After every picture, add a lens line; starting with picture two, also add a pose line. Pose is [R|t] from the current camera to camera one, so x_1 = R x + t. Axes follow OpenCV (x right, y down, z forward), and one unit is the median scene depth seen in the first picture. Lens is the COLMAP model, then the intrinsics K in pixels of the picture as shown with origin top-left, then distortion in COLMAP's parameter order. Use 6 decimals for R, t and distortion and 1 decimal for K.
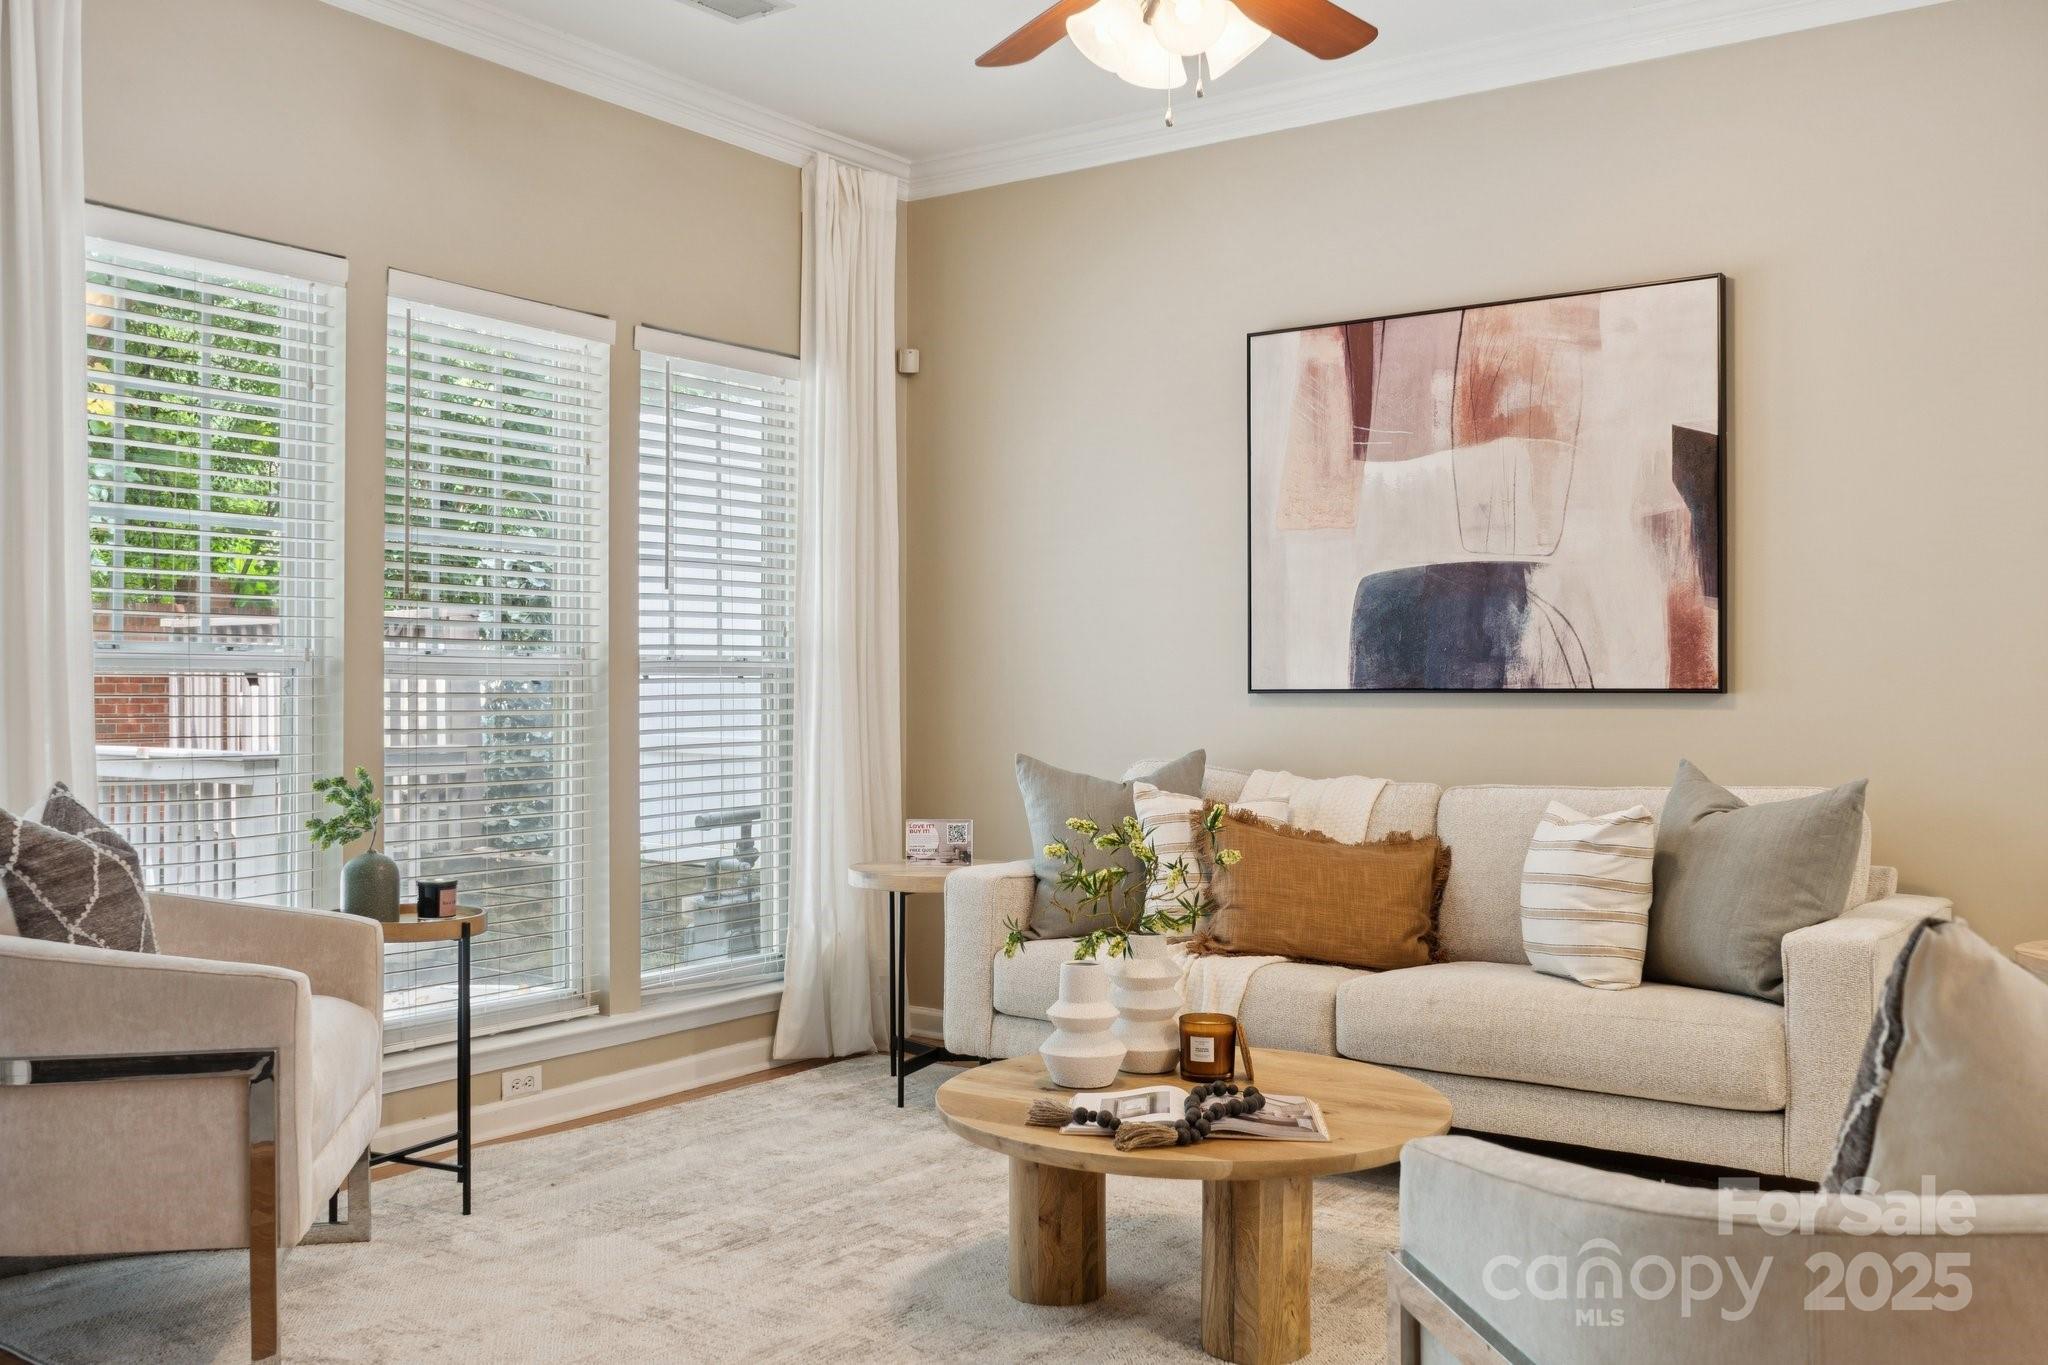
lens RADIAL K [[1763.8, 0, 1024.0], [0, 1763.8, 682.5], [0, 0, 1]] dist [-0.003961, 0.001088]
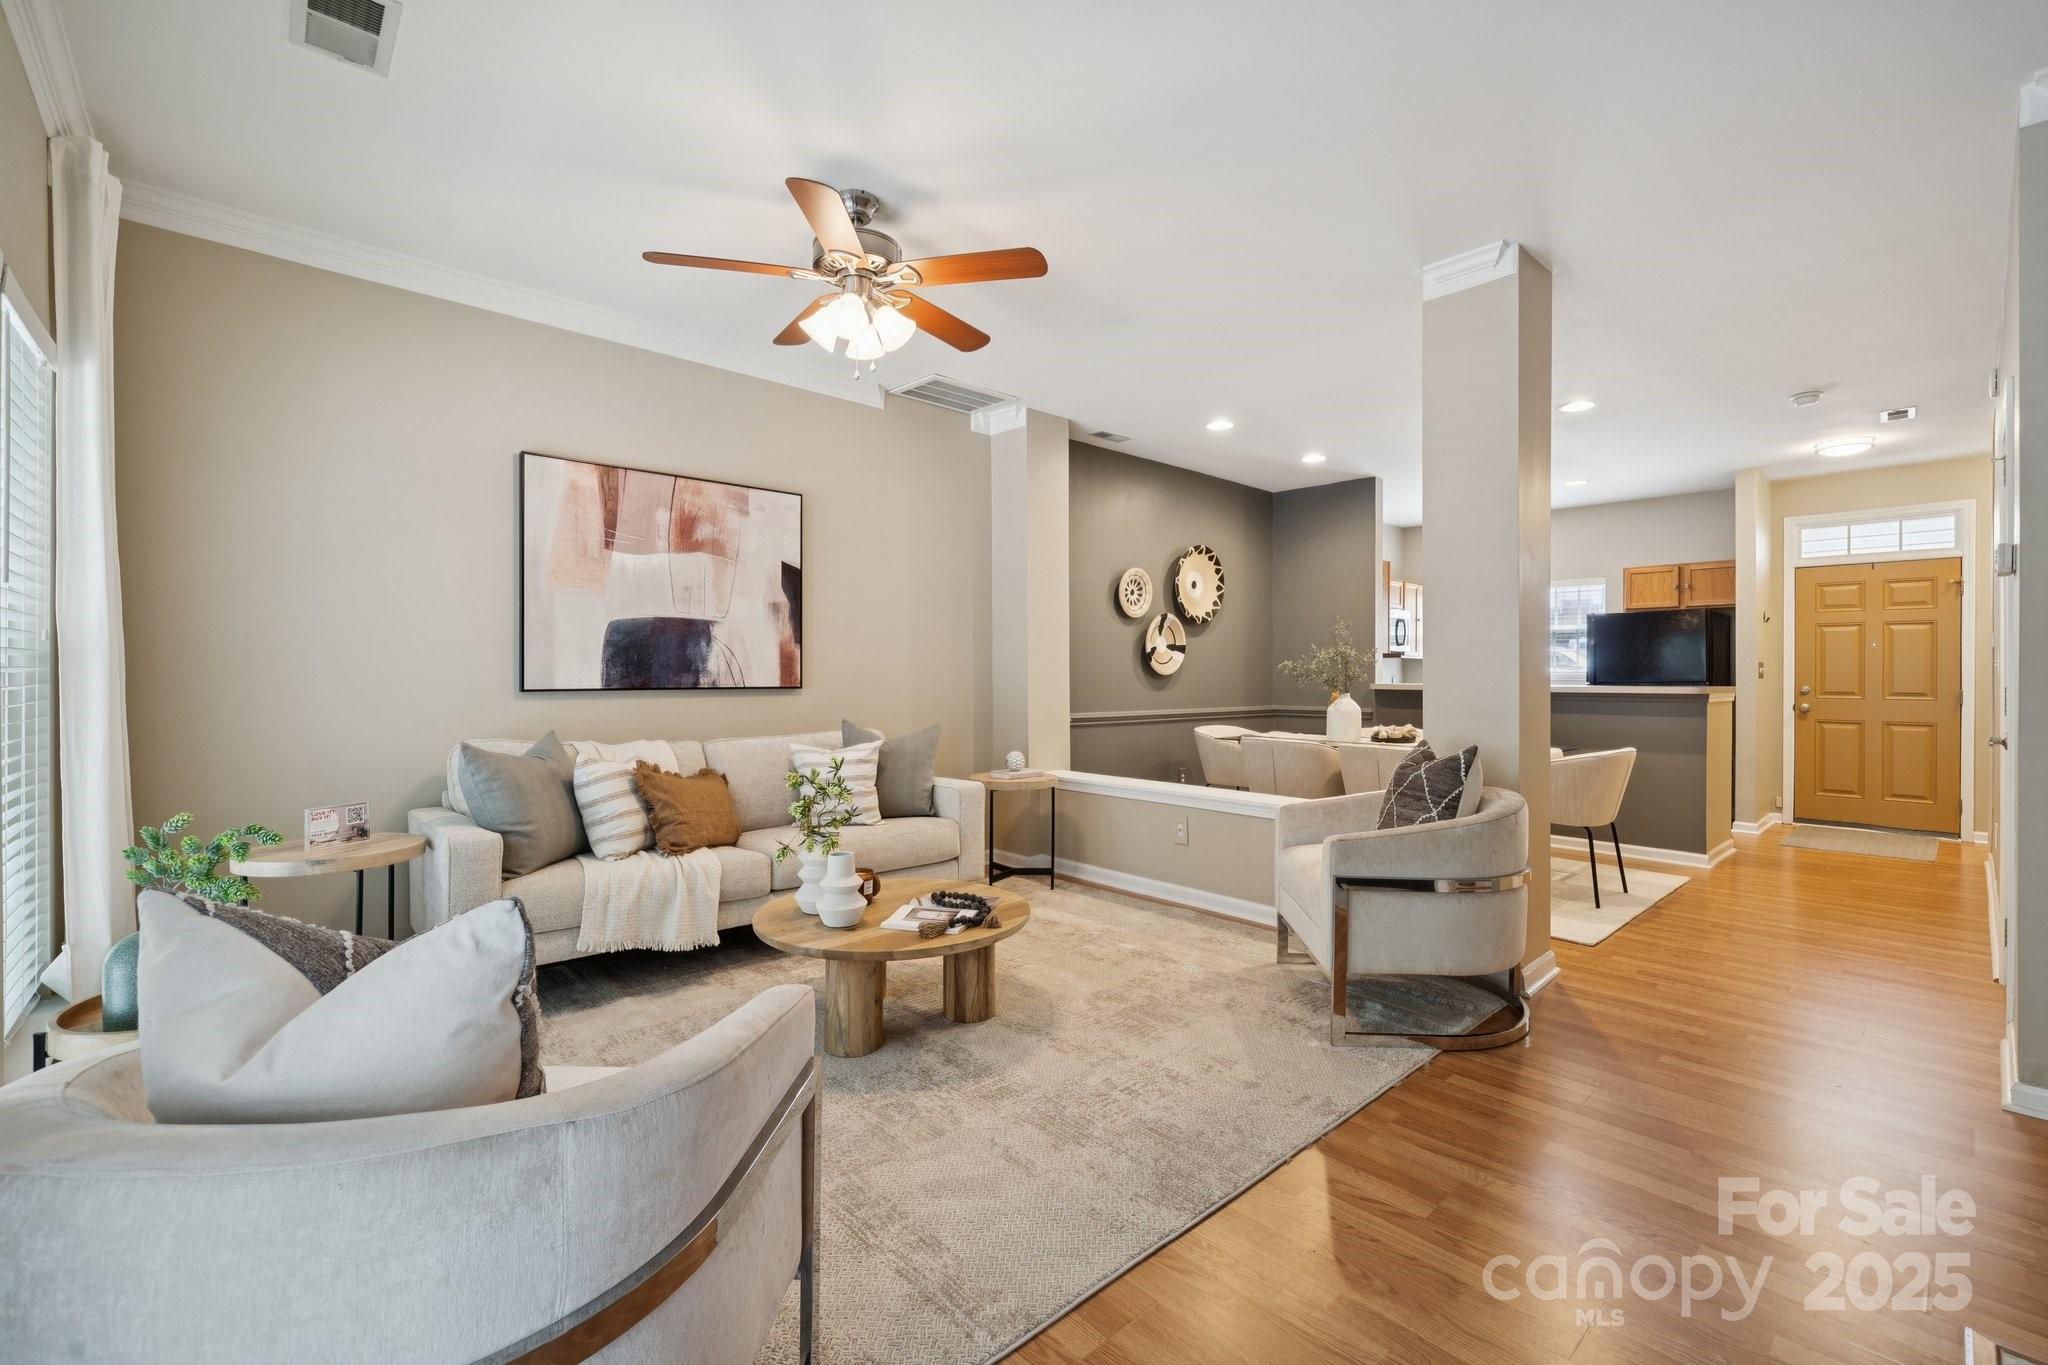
lens RADIAL K [[859.2, 0, 1029.7], [0, 859.2, 674.6], [0, 0, 1]] dist [-0.000703, -0.000014]
pose [[0.223851, 0.001848, 0.974622, -0.562179], [-0.002905, 0.999995, -0.001229, -0.010380], [-0.974619, -0.002556, 0.223855, 0.483753]]
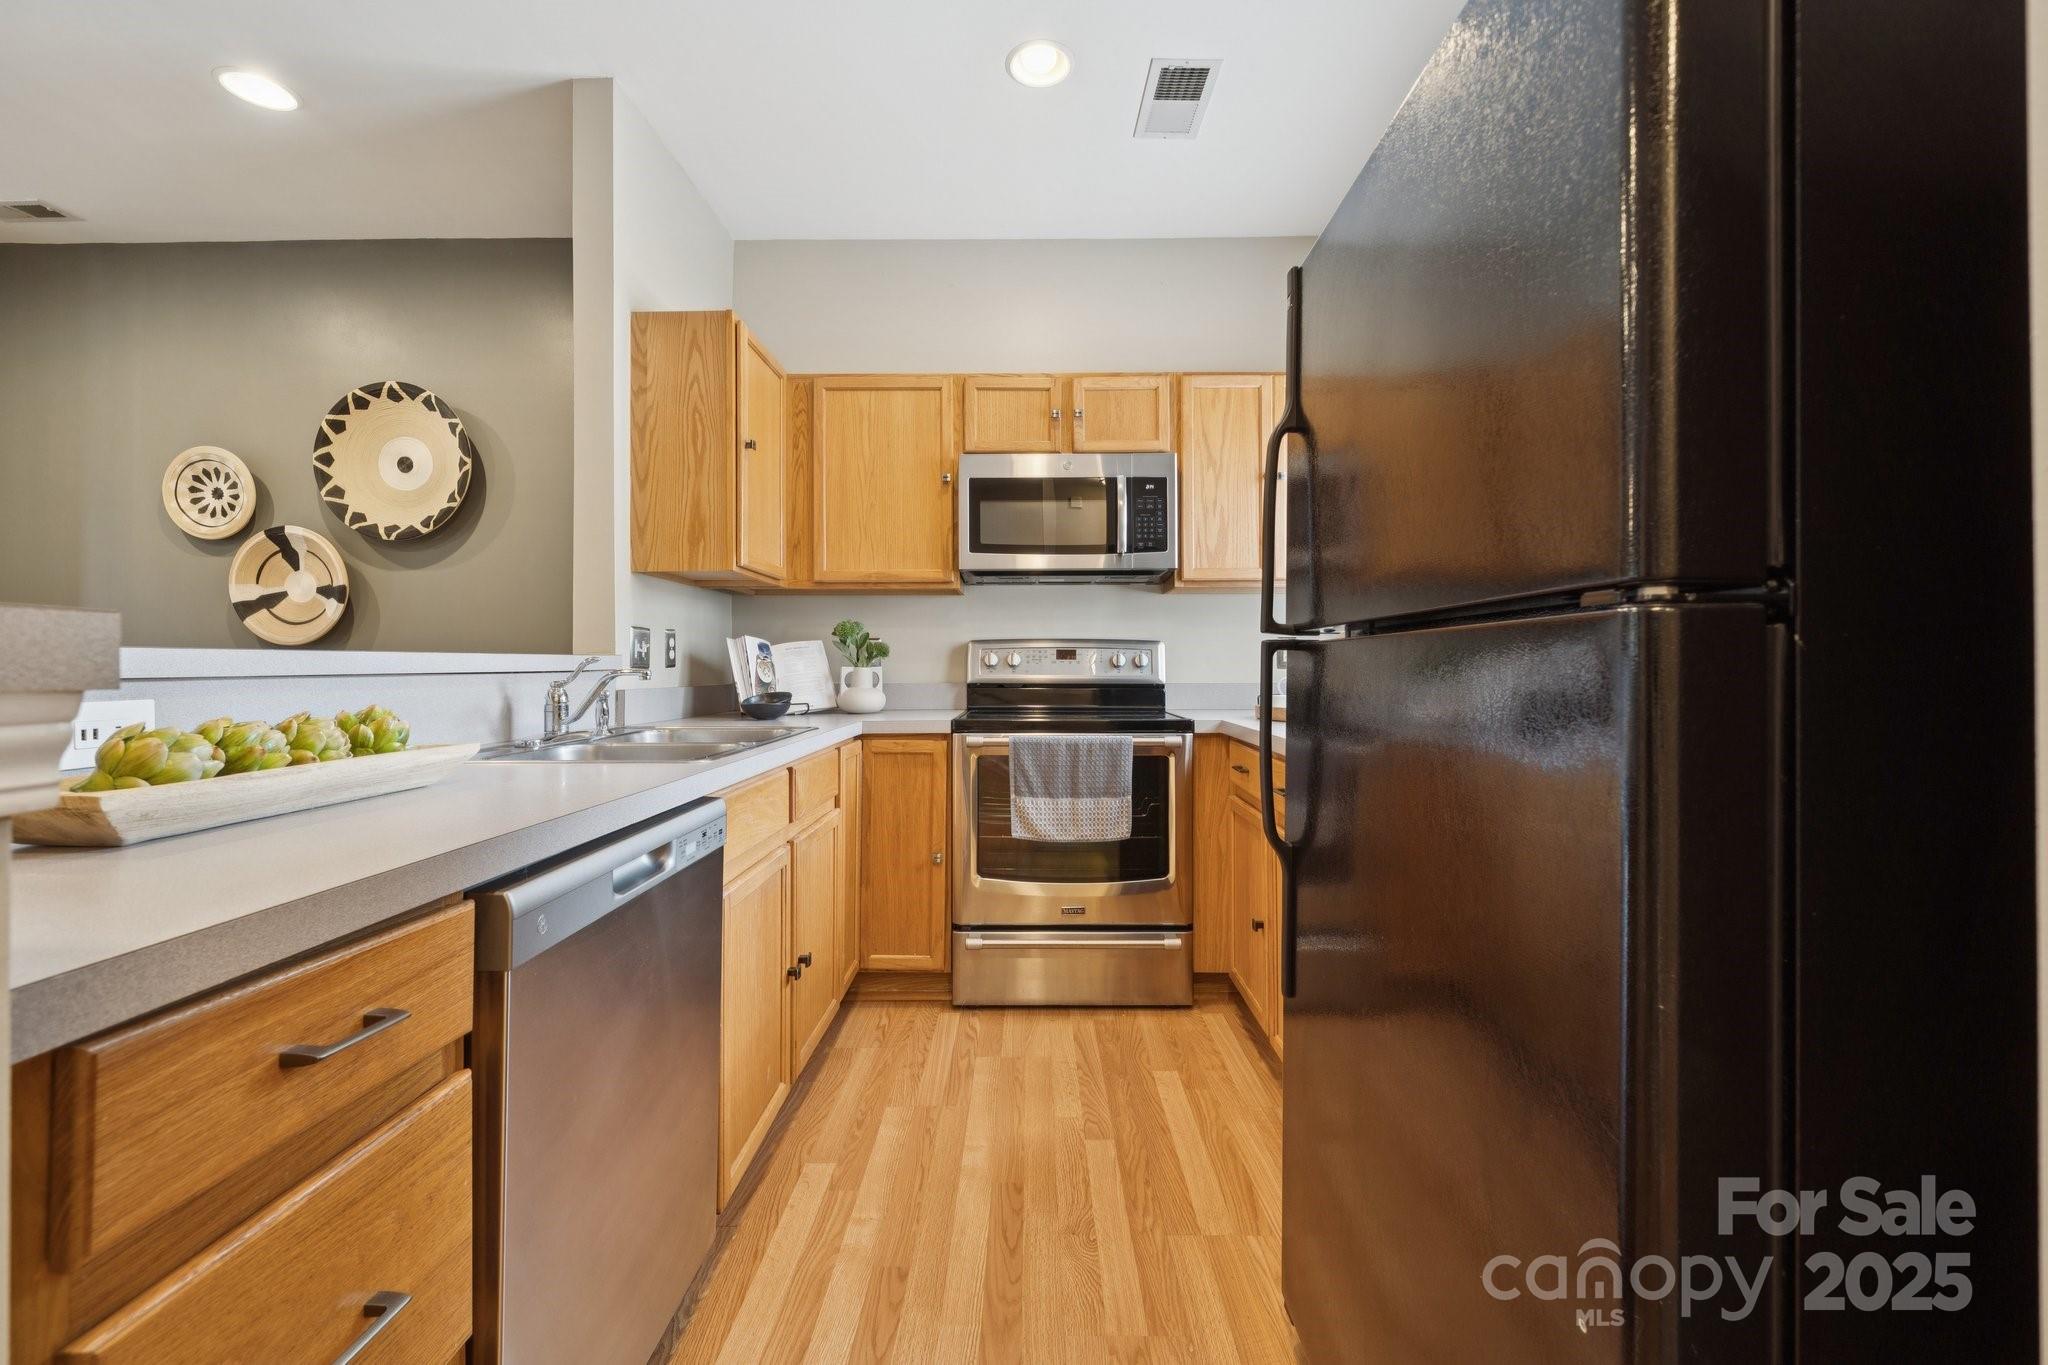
lens RADIAL K [[836.7, 0, 1024.7], [0, 836.7, 661.4], [0, 0, 1]] dist [-0.000993, -0.000090]
pose [[0.822514, -0.004040, 0.568731, 1.076129], [0.006176, 0.999979, -0.001828, 0.008571], [-0.568712, 0.005016, 0.822522, -0.417993]]
